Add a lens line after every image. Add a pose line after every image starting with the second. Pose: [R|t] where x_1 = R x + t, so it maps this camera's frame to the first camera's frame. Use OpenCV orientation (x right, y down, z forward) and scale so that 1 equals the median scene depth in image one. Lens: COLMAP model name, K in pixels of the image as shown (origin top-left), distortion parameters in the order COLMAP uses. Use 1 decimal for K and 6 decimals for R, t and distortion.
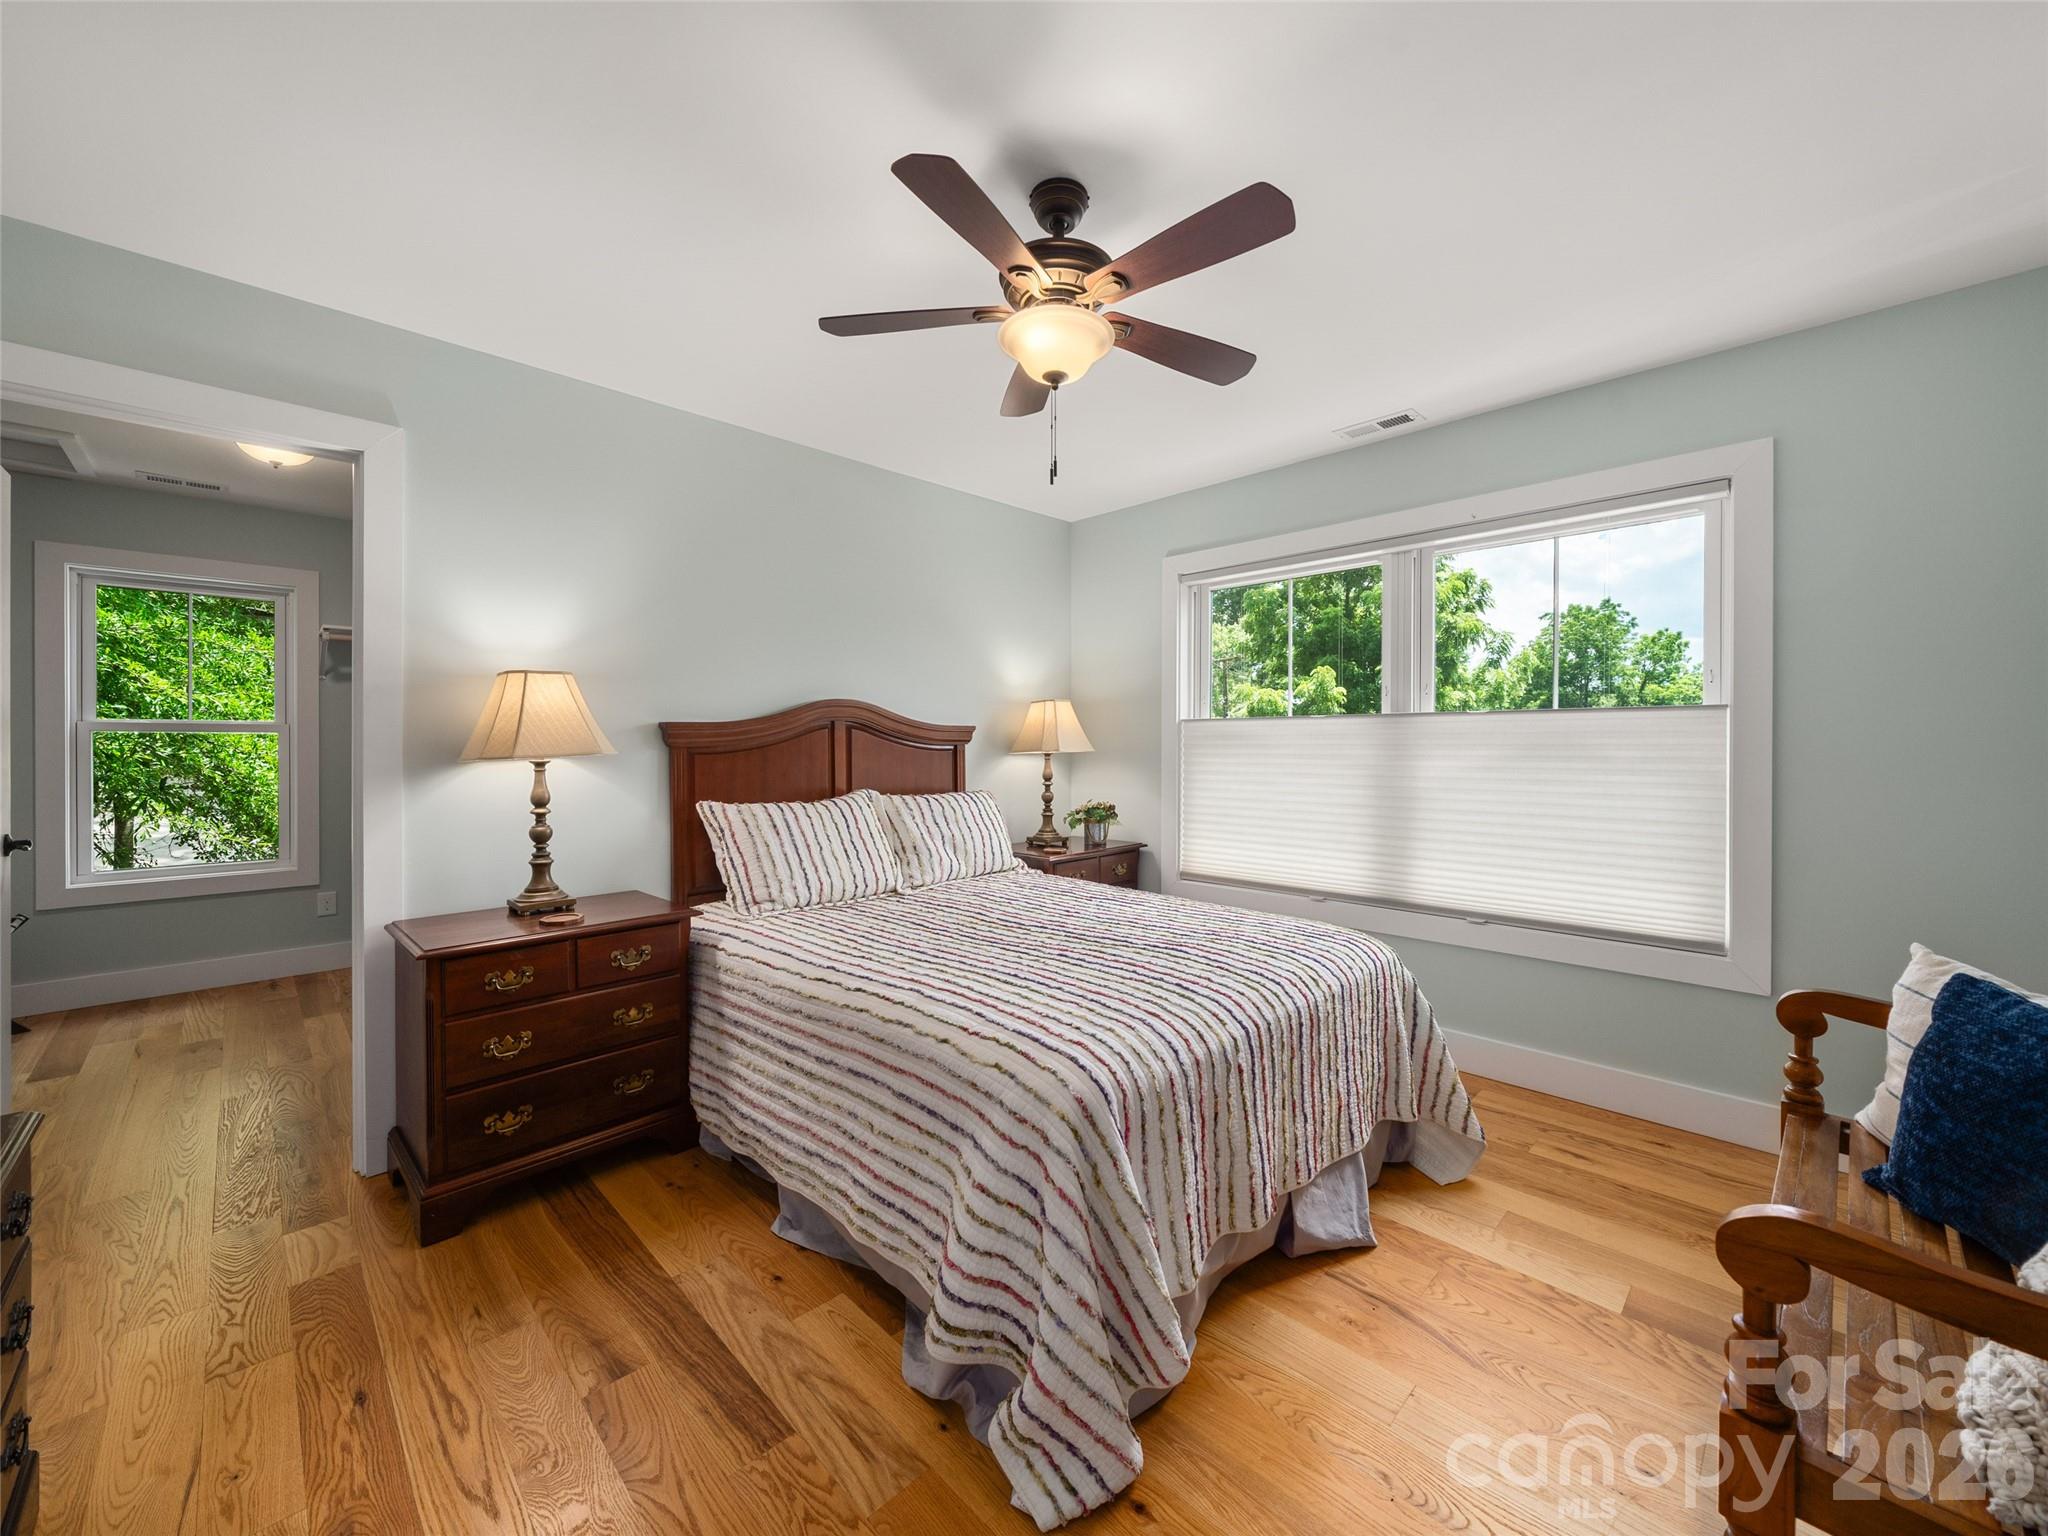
lens RADIAL K [[794.5, 0, 1022.3], [0, 794.5, 762.5], [0, 0, 1]] dist [-0.004916, -0.000469]
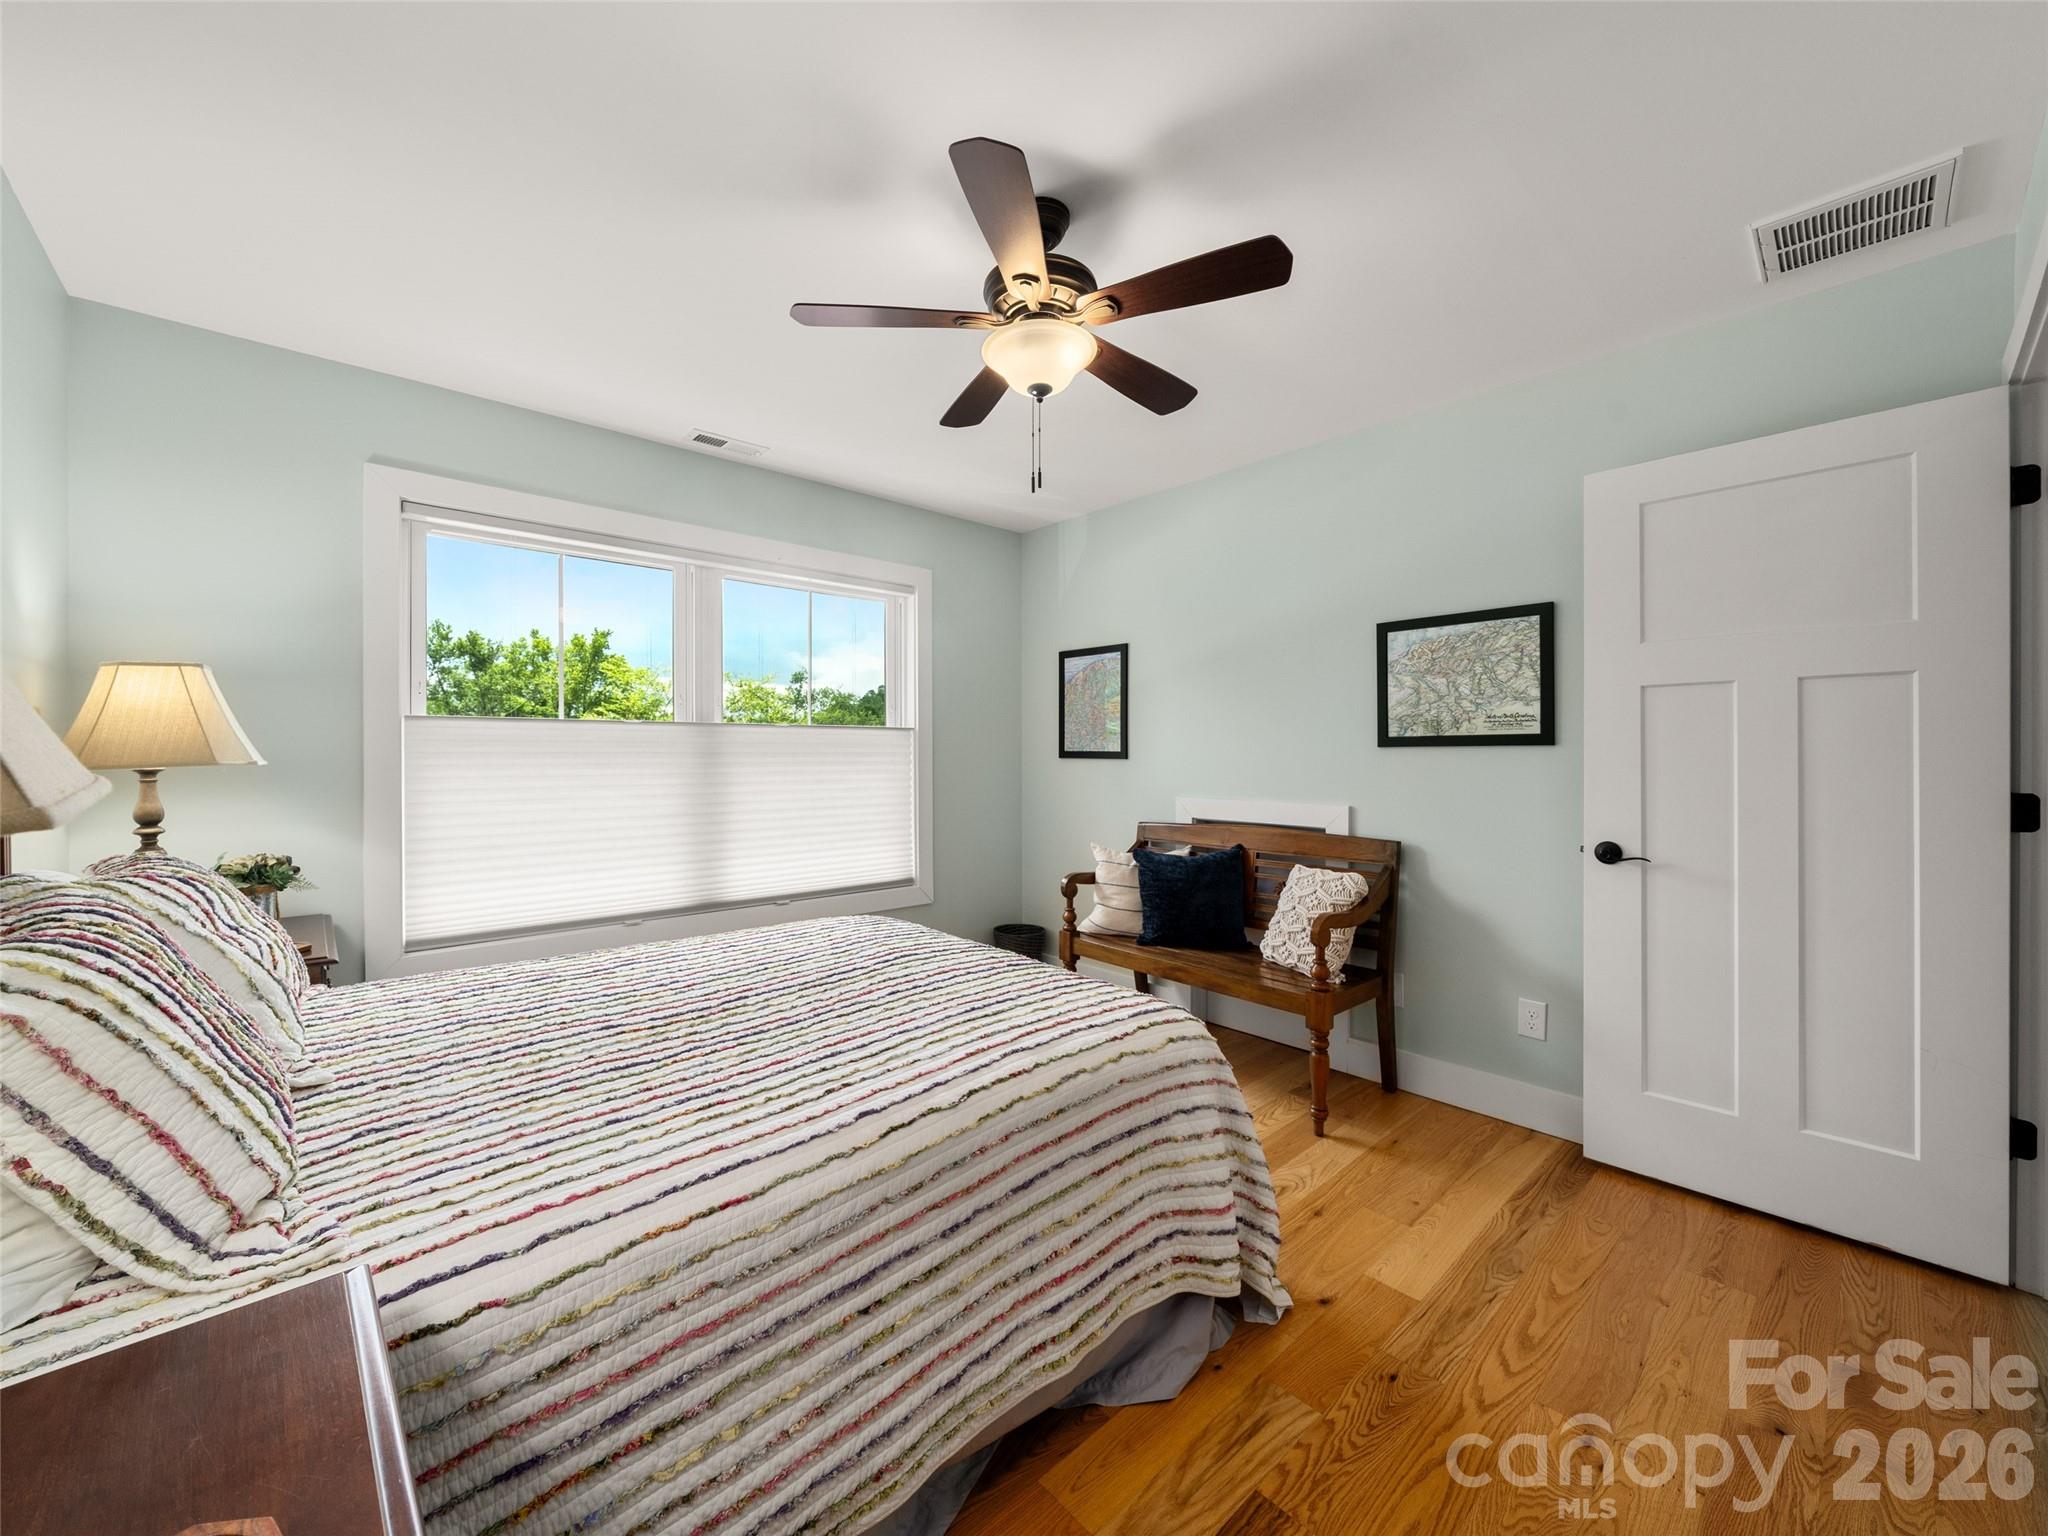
lens RADIAL K [[794.3, 0, 1024.0], [0, 794.3, 768.0], [0, 0, 1]] dist [-0.007478, -0.000147]
pose [[0.041599, -0.017118, 0.998988, -0.908557], [0.022020, 0.999626, 0.016212, -0.016938], [-0.998892, 0.021323, 0.041960, 0.912860]]
